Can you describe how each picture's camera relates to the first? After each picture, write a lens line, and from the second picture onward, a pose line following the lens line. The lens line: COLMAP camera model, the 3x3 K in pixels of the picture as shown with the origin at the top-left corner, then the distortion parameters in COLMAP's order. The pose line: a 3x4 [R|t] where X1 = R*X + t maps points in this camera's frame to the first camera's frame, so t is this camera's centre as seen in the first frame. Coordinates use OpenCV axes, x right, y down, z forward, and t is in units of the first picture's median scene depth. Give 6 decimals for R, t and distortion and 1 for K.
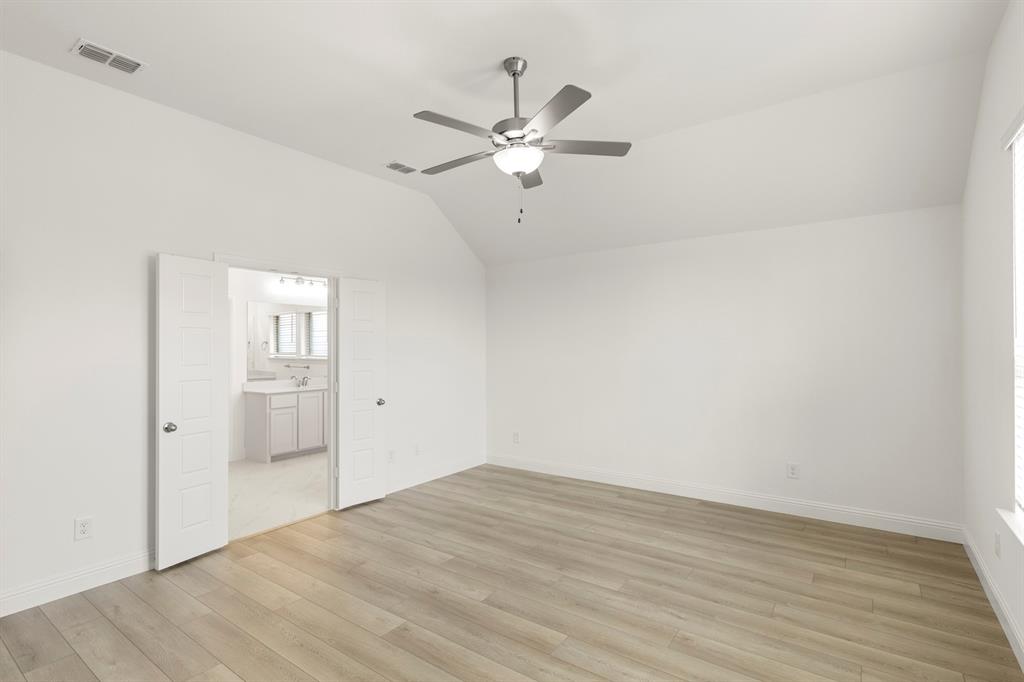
lens RADIAL K [[490.0, 0, 515.9], [0, 490.0, 335.8], [0, 0, 1]] dist [-0.000921, -0.000122]
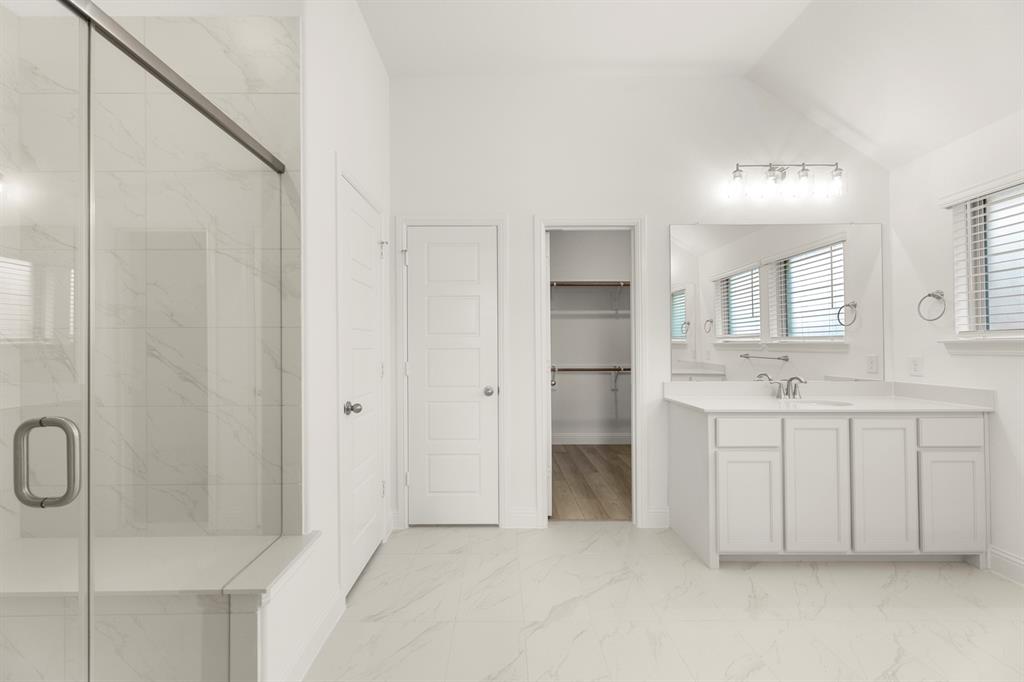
lens RADIAL K [[404.7, 0, 515.4], [0, 404.7, 343.9], [0, 0, 1]] dist [-0.000589, 0.000595]
pose [[0.597053, -0.002857, -0.802197, -0.305247], [0.016577, 0.999824, 0.008777, 0.049053], [0.802031, -0.018538, 0.596995, 0.615866]]
